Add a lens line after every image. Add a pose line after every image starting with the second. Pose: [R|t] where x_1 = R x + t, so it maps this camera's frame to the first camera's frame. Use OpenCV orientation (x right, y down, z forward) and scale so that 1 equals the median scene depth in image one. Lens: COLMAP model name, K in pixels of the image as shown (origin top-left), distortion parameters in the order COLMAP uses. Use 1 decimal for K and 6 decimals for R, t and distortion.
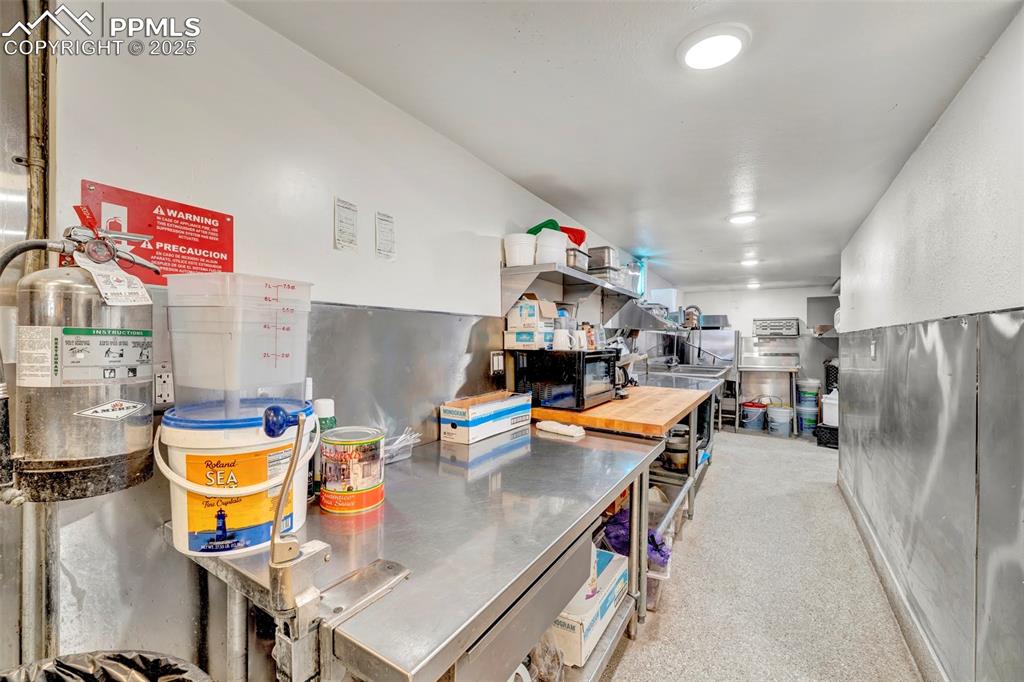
lens RADIAL K [[426.8, 0, 511.0], [0, 426.8, 341.6], [0, 0, 1]] dist [-0.000941, 0.000535]
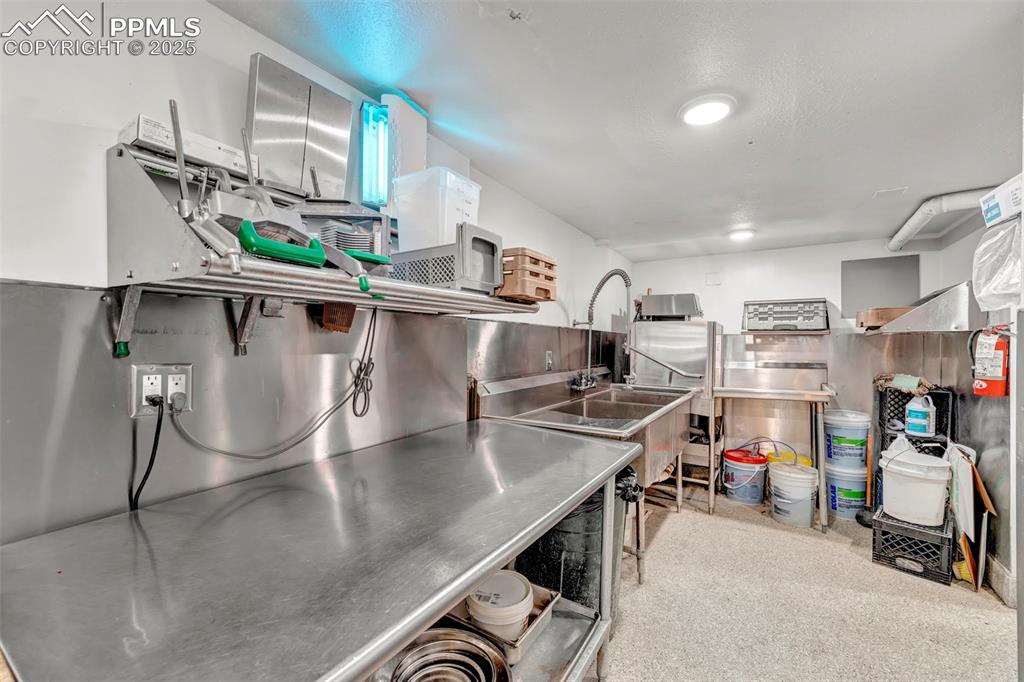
lens RADIAL K [[426.8, 0, 510.7], [0, 426.8, 340.7], [0, 0, 1]] dist [-0.000941, 0.000535]
pose [[0.999903, -0.000327, -0.013955, 0.283852], [0.000252, 0.999986, -0.005318, 0.000694], [0.013957, 0.005314, 0.999888, 0.458764]]
